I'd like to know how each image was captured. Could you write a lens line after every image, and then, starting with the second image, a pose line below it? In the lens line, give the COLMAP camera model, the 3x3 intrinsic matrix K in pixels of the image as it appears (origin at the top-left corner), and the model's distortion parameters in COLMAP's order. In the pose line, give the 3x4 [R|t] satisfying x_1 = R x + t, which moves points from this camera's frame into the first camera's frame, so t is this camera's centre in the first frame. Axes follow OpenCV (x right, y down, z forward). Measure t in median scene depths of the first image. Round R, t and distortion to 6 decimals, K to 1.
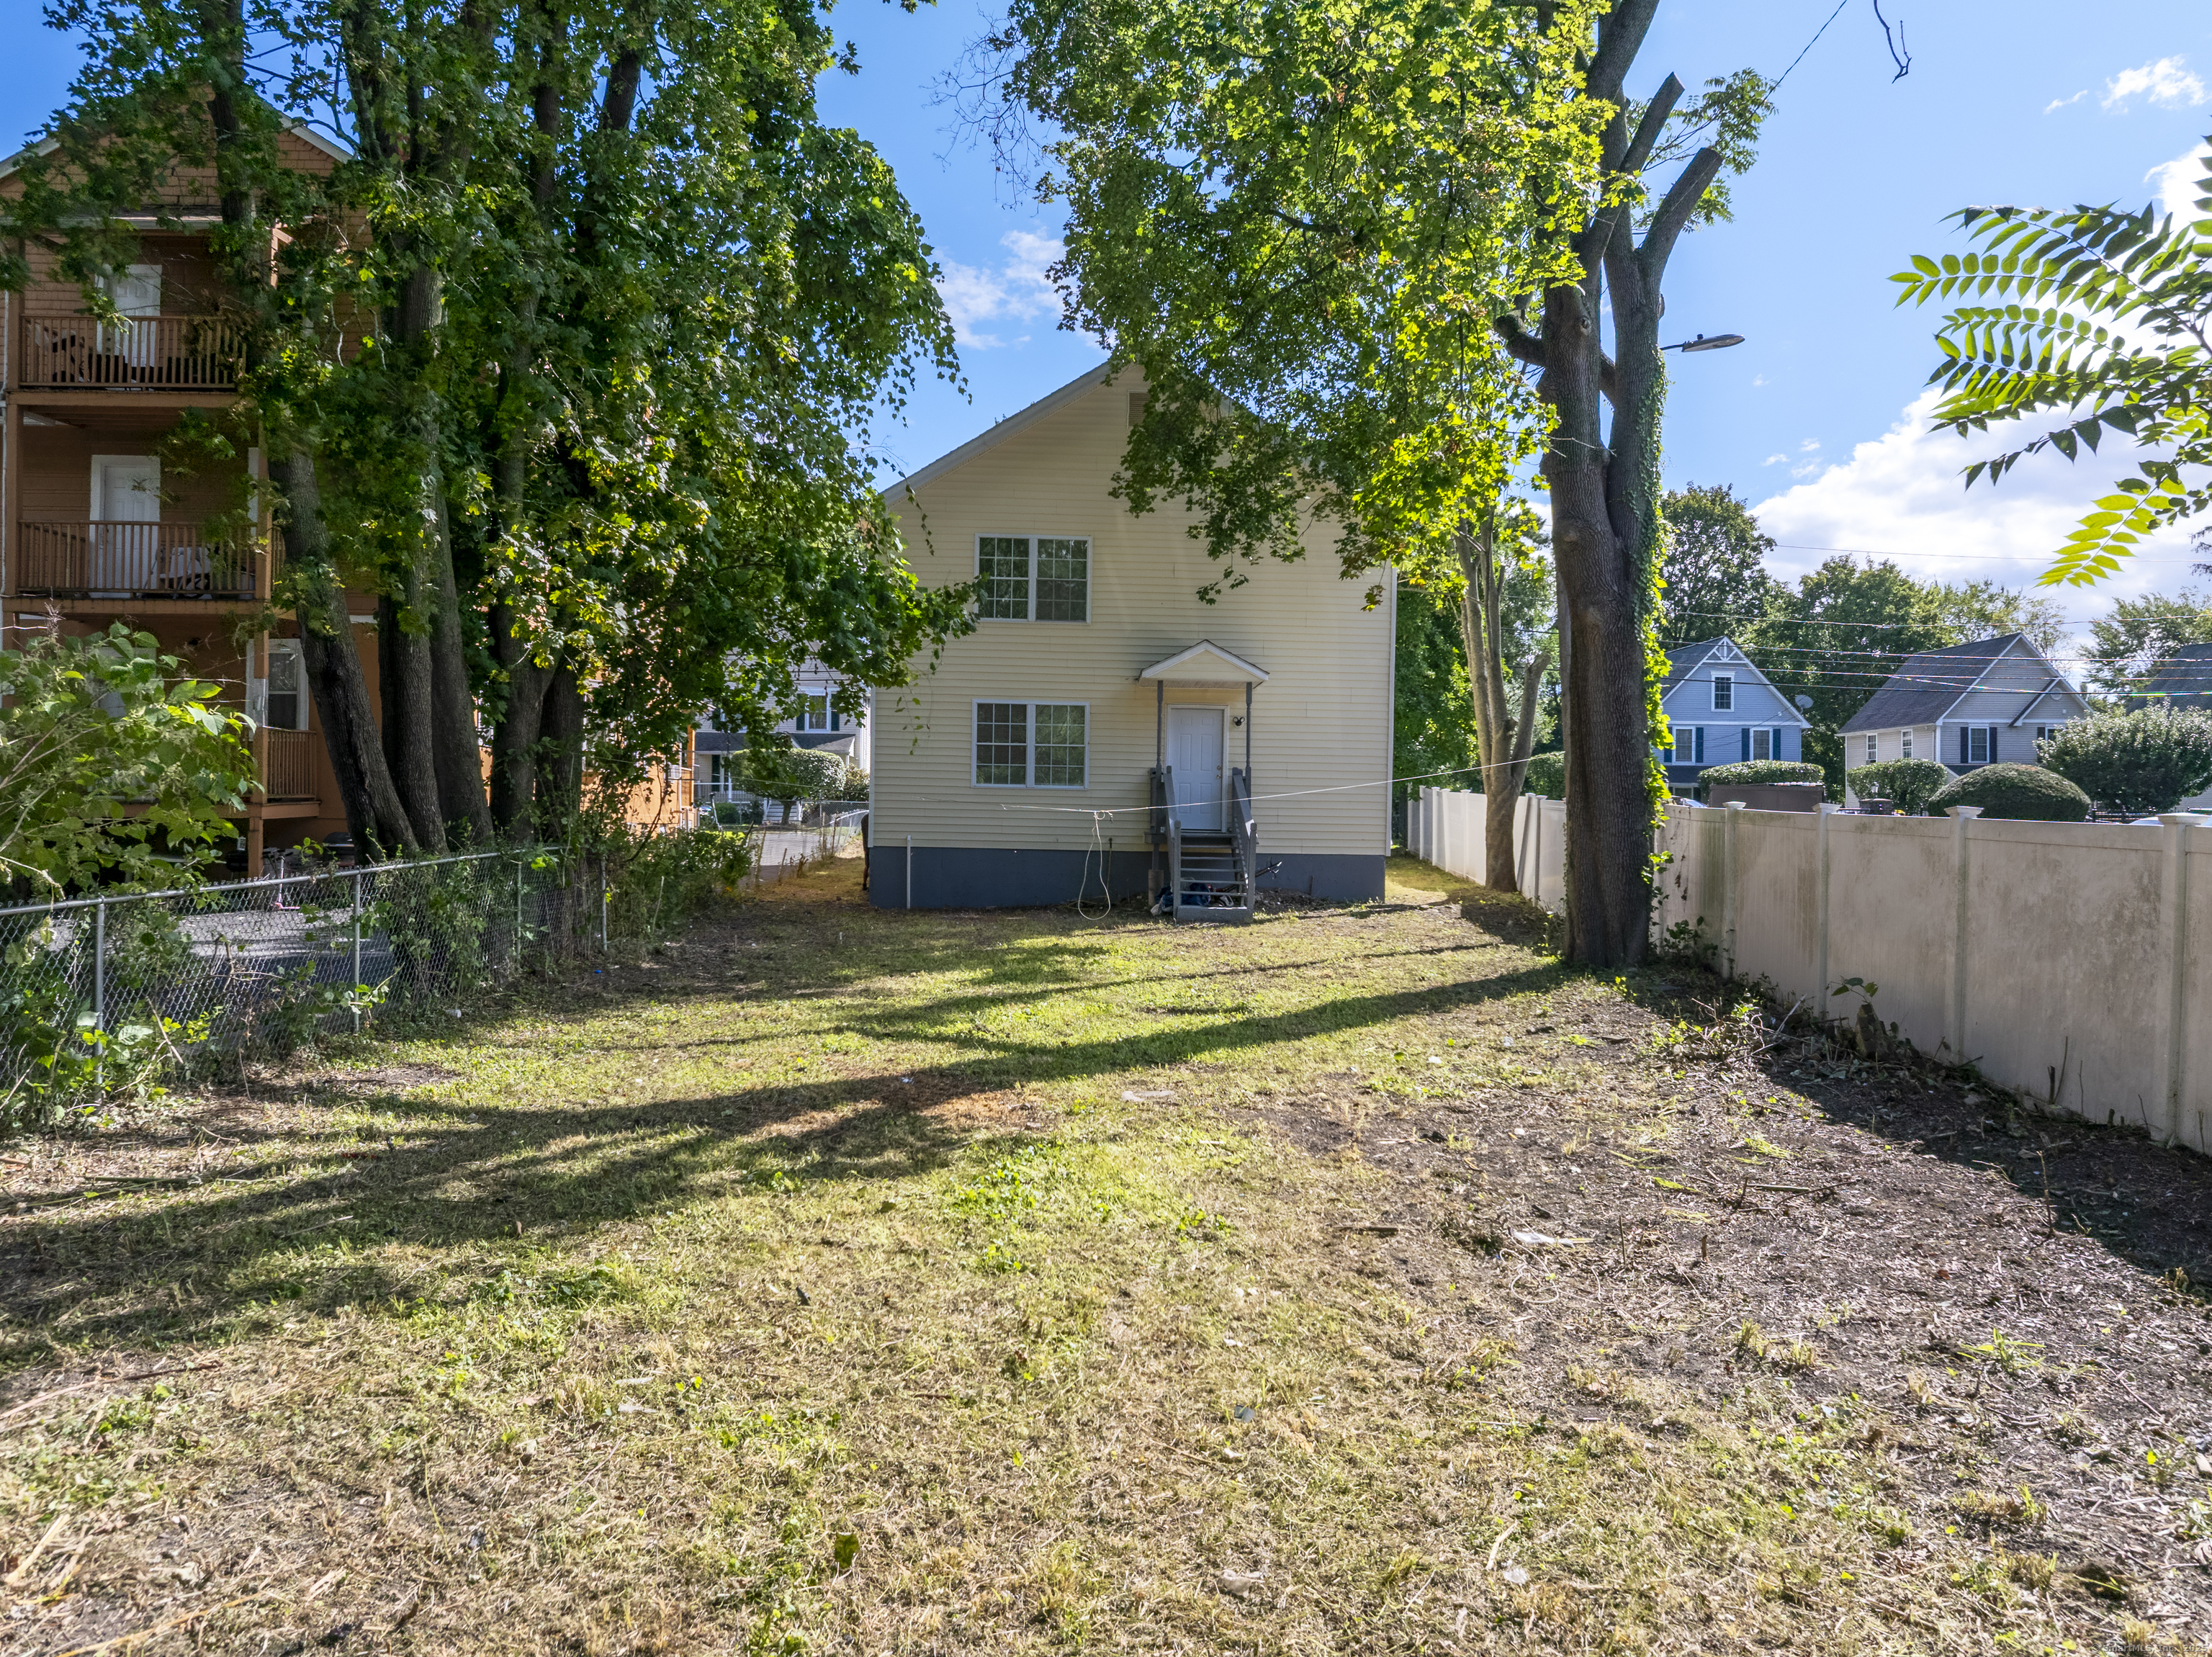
lens RADIAL K [[1529.2, 0, 1106.0], [0, 1529.2, 828.5], [0, 0, 1]] dist [-0.006245, -0.000240]
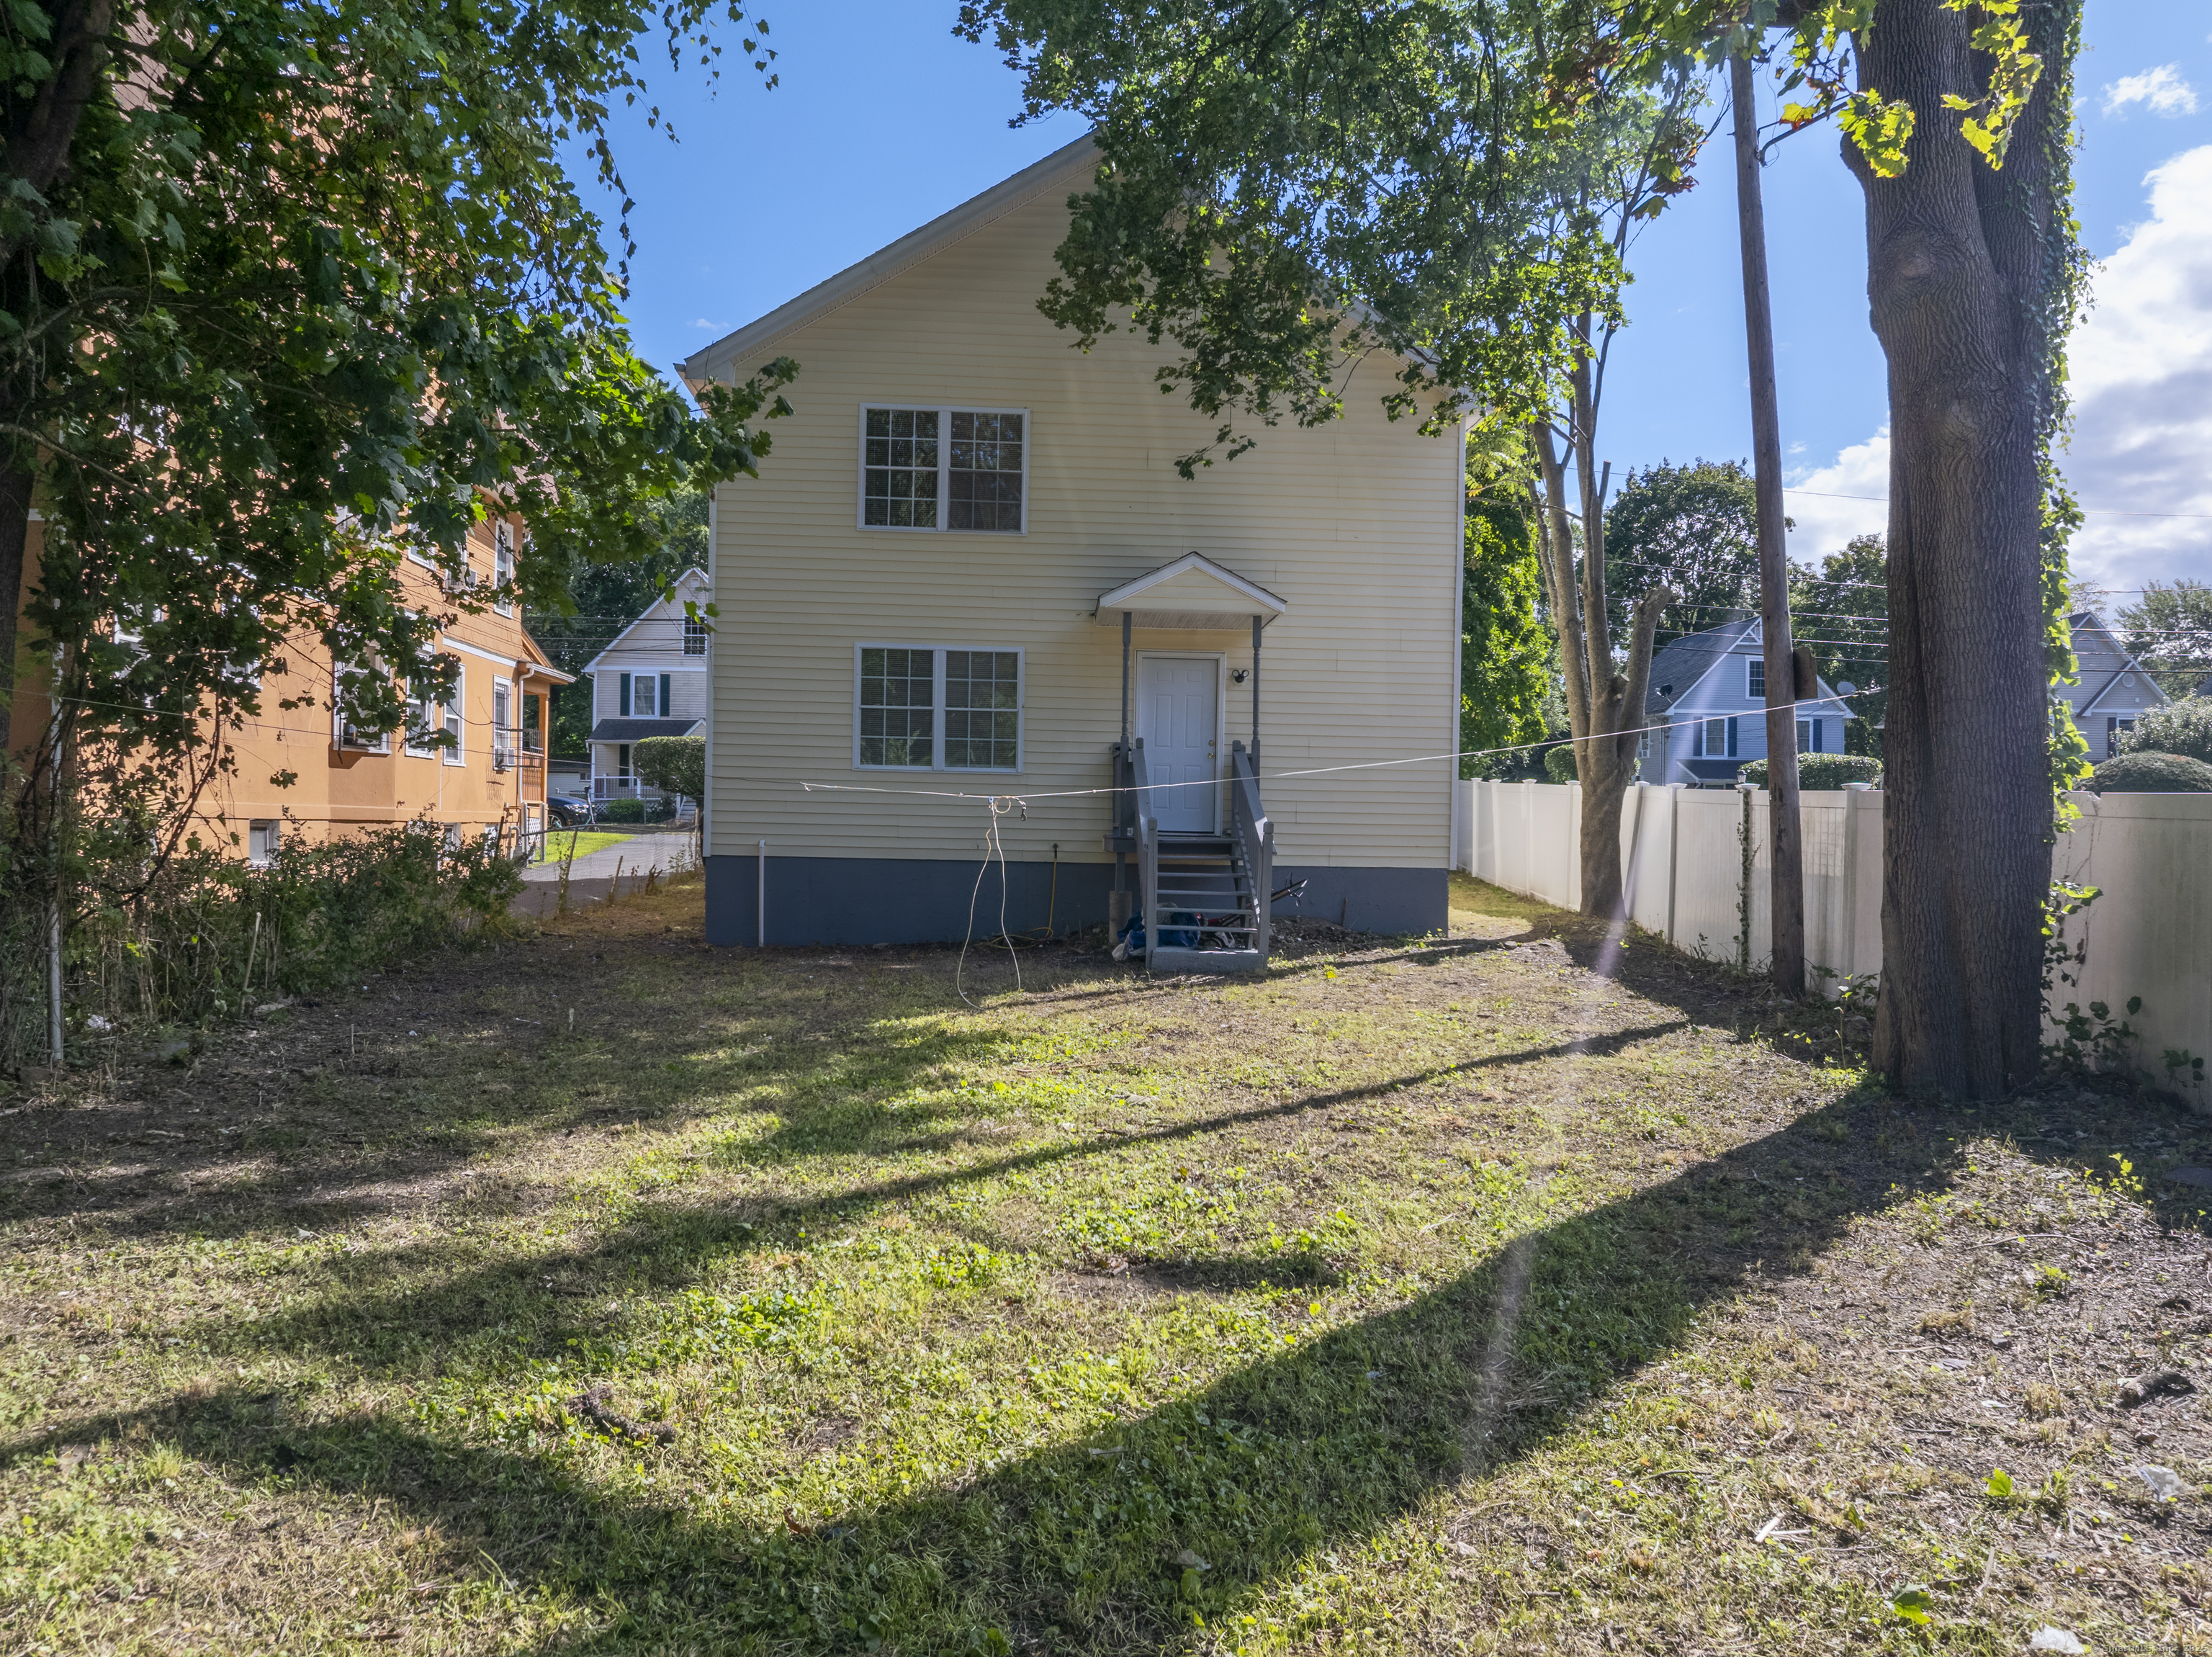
lens RADIAL K [[1529.2, 0, 1106.0], [0, 1529.2, 828.5], [0, 0, 1]] dist [-0.006245, -0.000240]
pose [[0.999834, 0.001176, 0.018162, 0.013935], [-0.001173, 0.999999, -0.000173, -0.000583], [-0.018162, 0.000151, 0.999835, 0.319192]]
